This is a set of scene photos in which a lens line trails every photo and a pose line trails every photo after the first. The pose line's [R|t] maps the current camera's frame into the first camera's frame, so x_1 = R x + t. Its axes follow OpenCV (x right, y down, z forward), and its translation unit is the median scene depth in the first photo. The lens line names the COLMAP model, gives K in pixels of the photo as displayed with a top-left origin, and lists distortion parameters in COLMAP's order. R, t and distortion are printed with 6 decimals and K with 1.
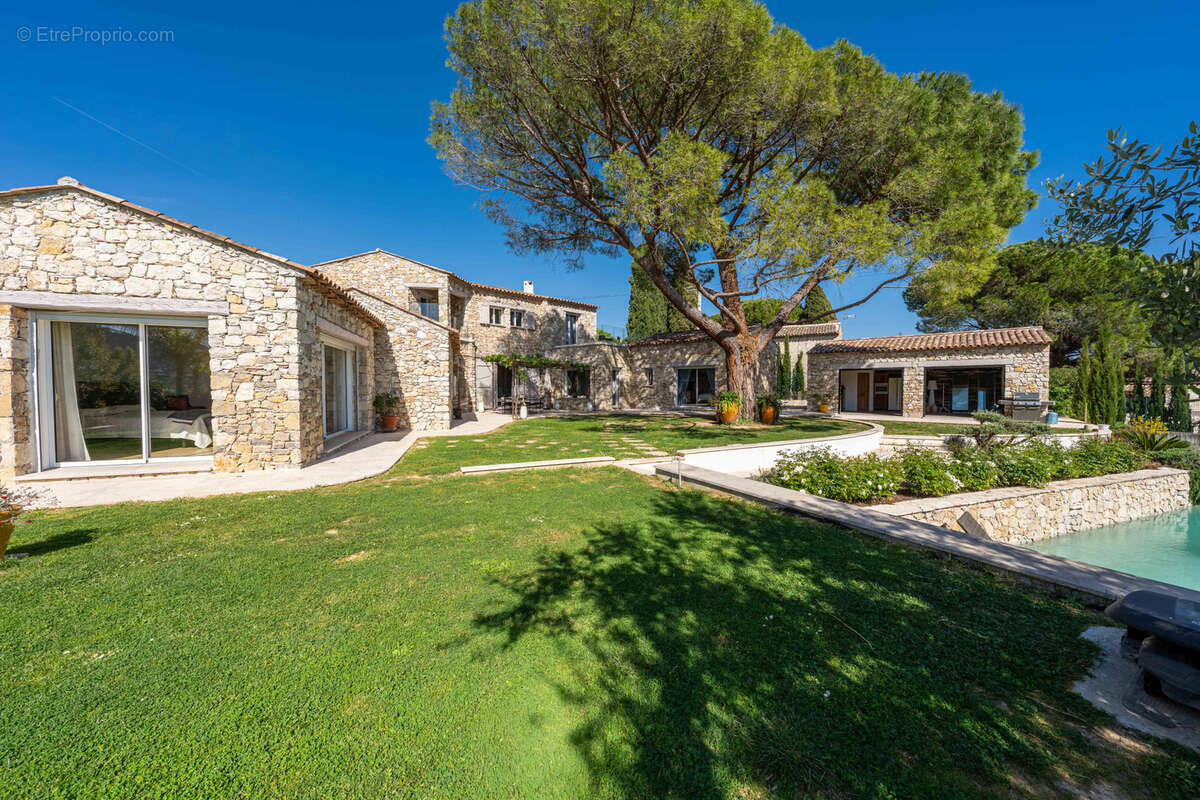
lens RADIAL K [[423.3, 0, 600.0], [0, 423.3, 400.0], [0, 0, 1]] dist [0.000329, 0.000068]
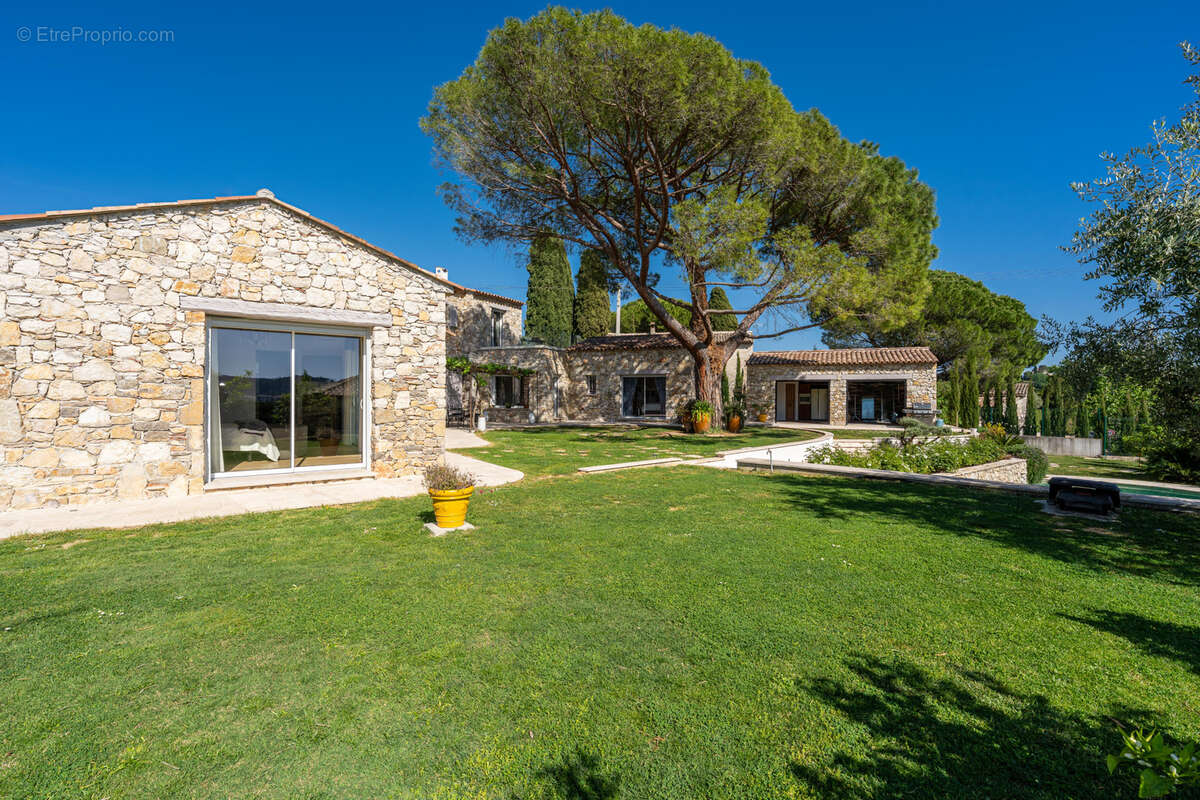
lens RADIAL K [[576.8, 0, 577.6], [0, 576.8, 400.3], [0, 0, 1]] dist [0.001045, 0.000144]
pose [[0.949167, 0.003317, 0.314755, -0.377514], [0.003613, 0.999764, -0.021431, 0.005714], [-0.314752, 0.021479, 0.948931, -0.210356]]
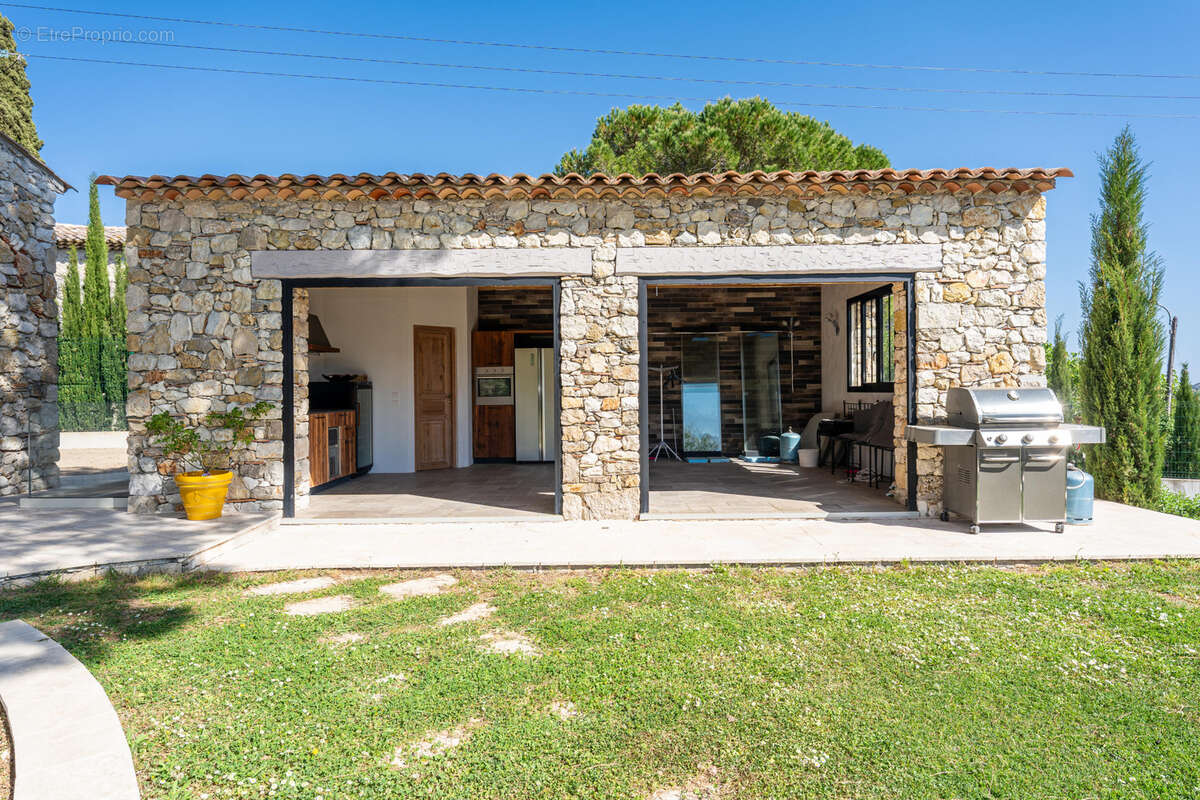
lens RADIAL K [[576.8, 0, 577.6], [0, 576.8, 400.3], [0, 0, 1]] dist [0.001045, 0.000144]
pose [[0.779423, -0.010985, 0.626401, 0.561390], [0.027511, 0.999482, -0.016704, -0.011870], [-0.625893, 0.030252, 0.779322, 0.797527]]
